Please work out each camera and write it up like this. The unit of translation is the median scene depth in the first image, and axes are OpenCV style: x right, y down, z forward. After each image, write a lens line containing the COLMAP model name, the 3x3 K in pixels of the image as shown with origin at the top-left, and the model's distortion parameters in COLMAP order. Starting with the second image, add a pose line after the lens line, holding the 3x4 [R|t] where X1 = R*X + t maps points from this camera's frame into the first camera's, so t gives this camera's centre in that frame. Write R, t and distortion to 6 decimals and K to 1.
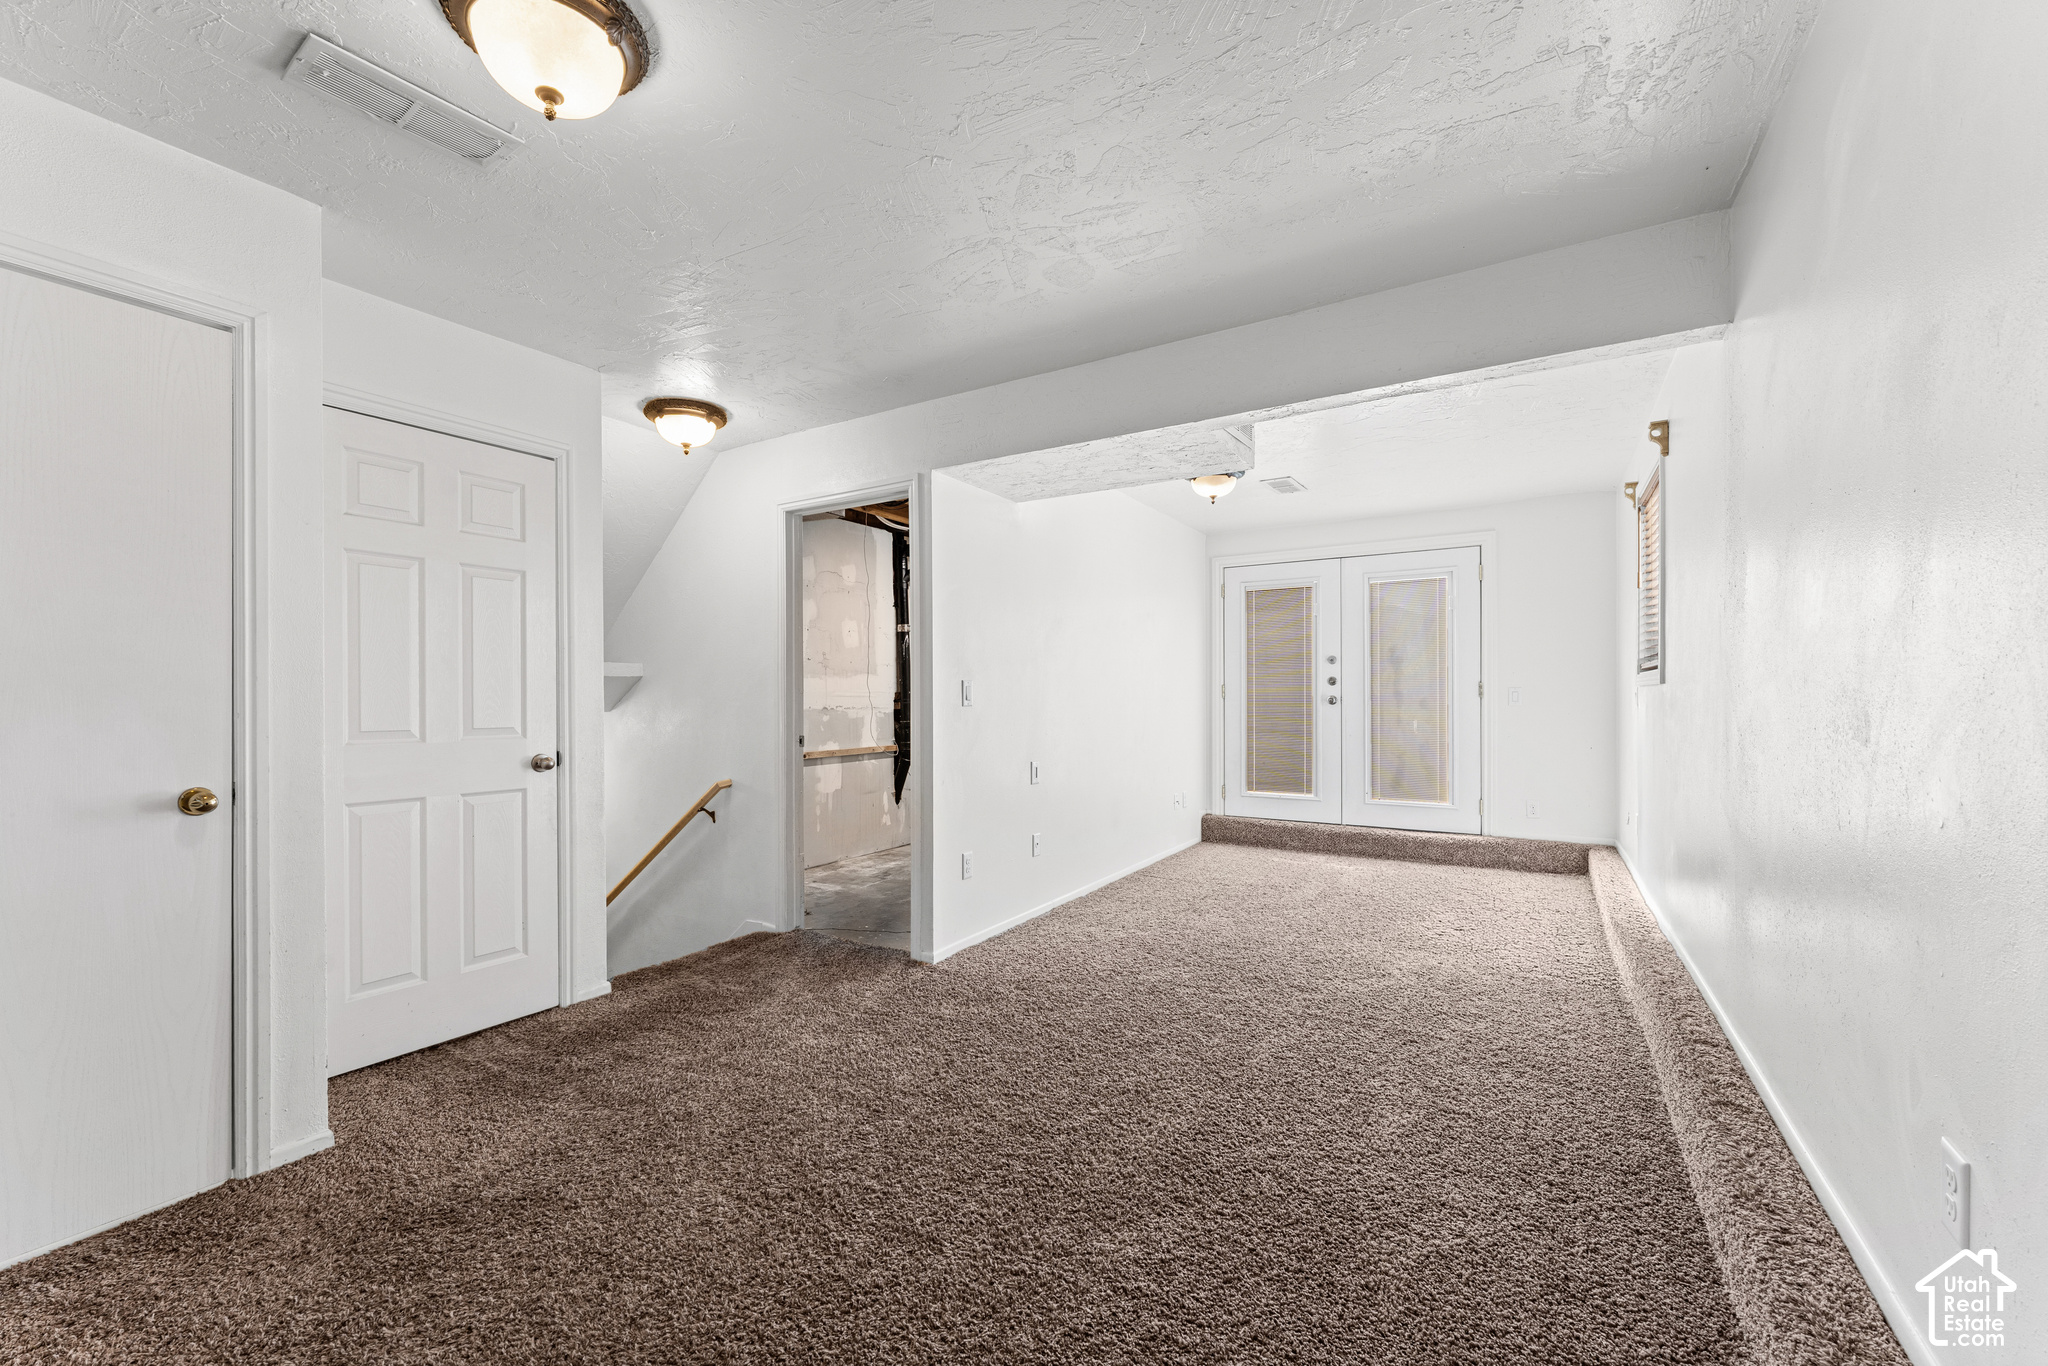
lens RADIAL K [[827.8, 0, 1024.7], [0, 827.8, 688.1], [0, 0, 1]] dist [0.001174, 0.000023]
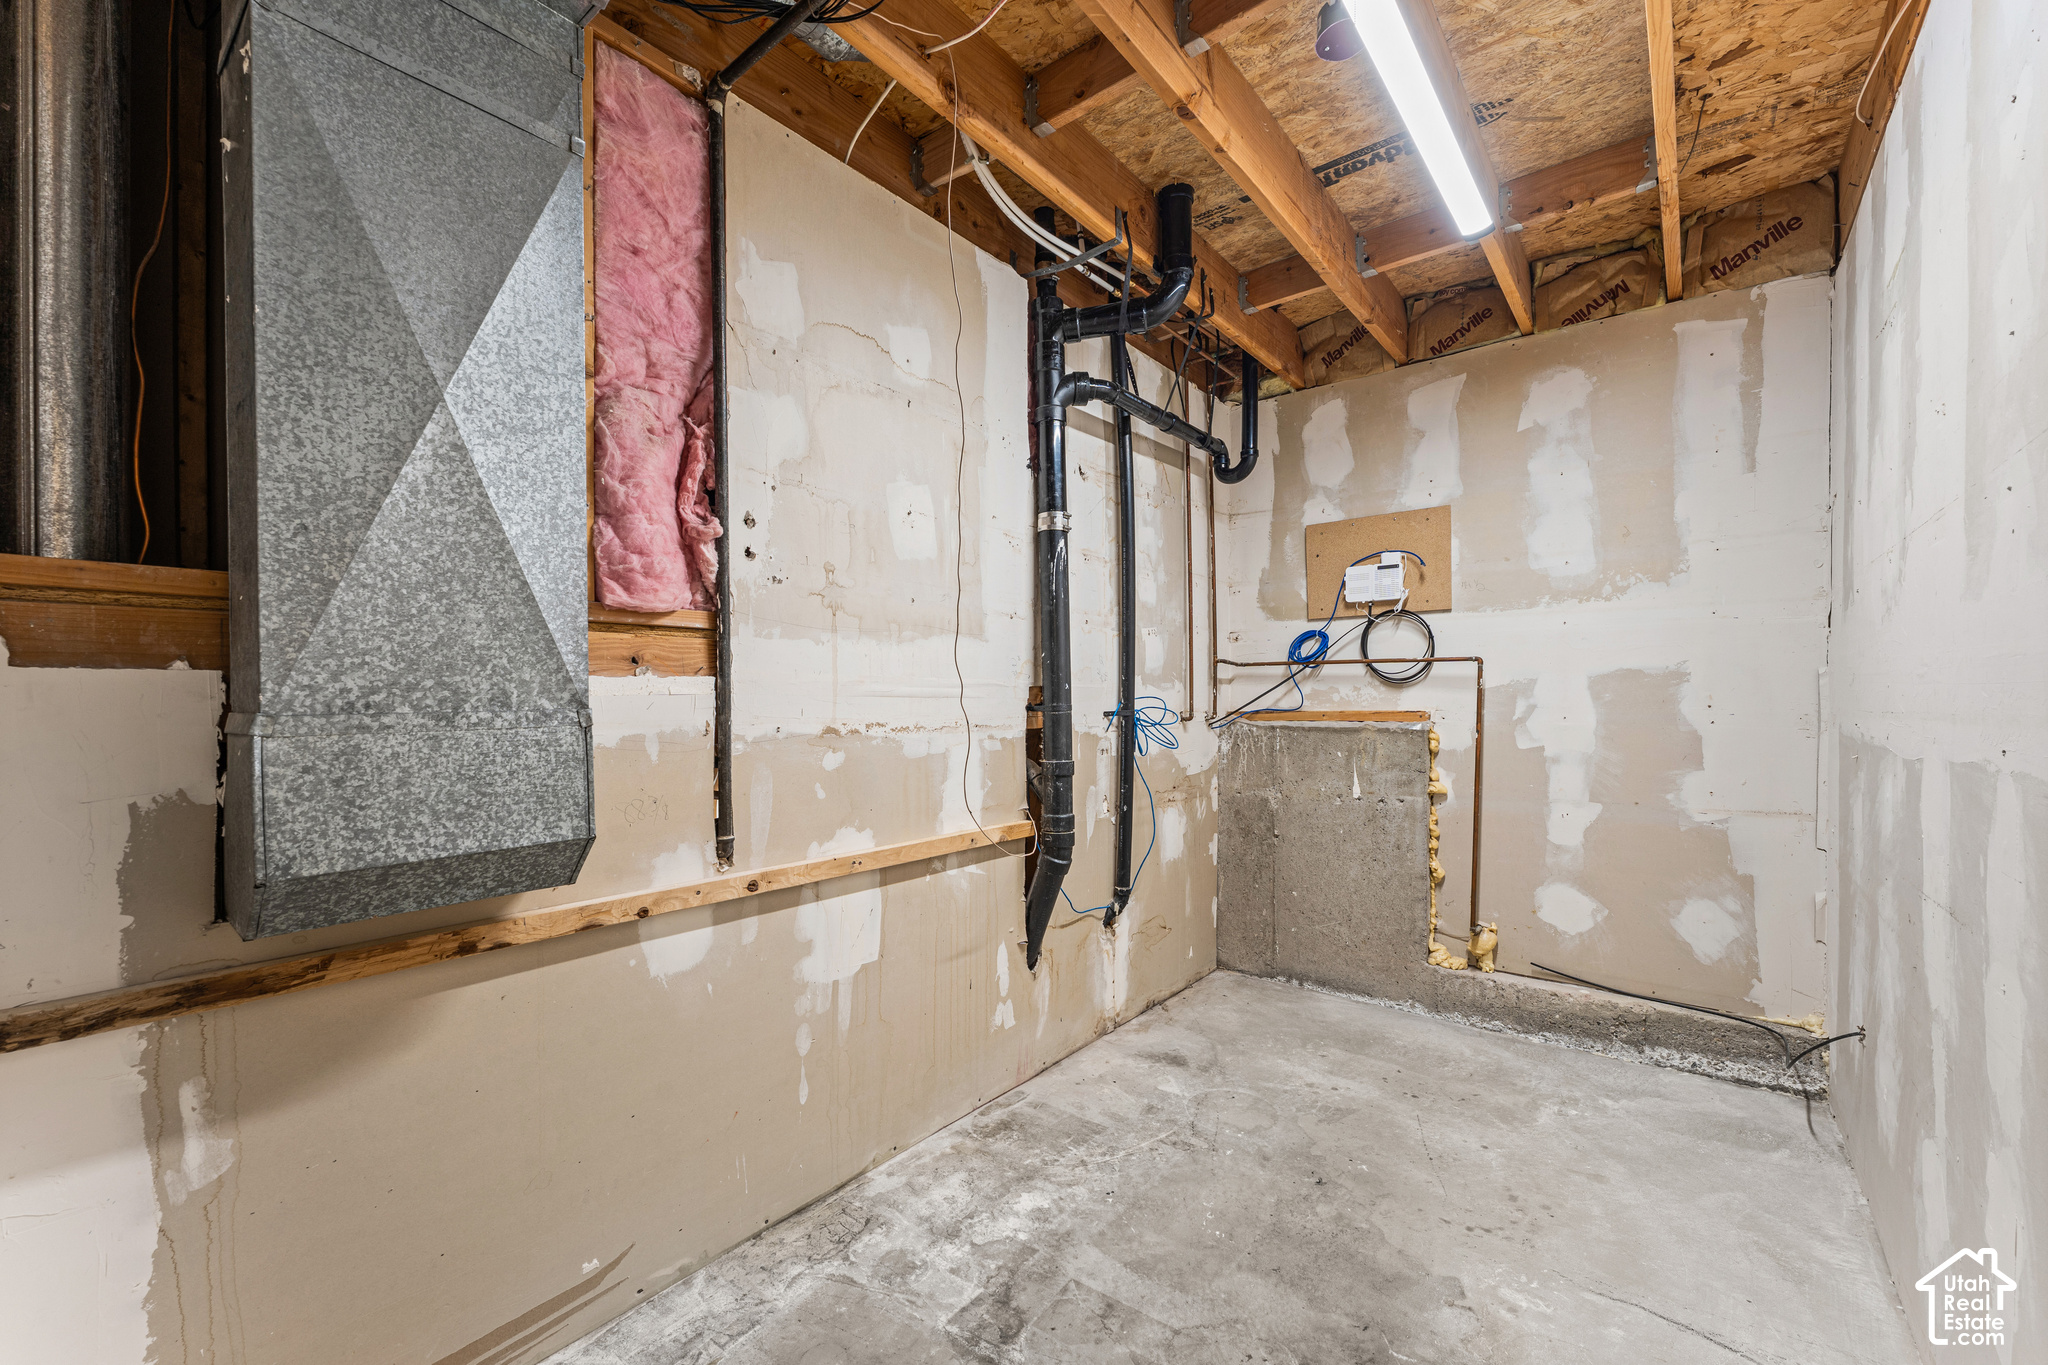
lens RADIAL K [[827.8, 0, 1023.6], [0, 827.8, 686.5], [0, 0, 1]] dist [0.001174, 0.000023]
pose [[0.991050, 0.012233, -0.132928, -0.109804], [-0.011647, 0.999919, 0.005182, 0.003381], [0.132980, -0.003588, 0.991112, 0.625725]]
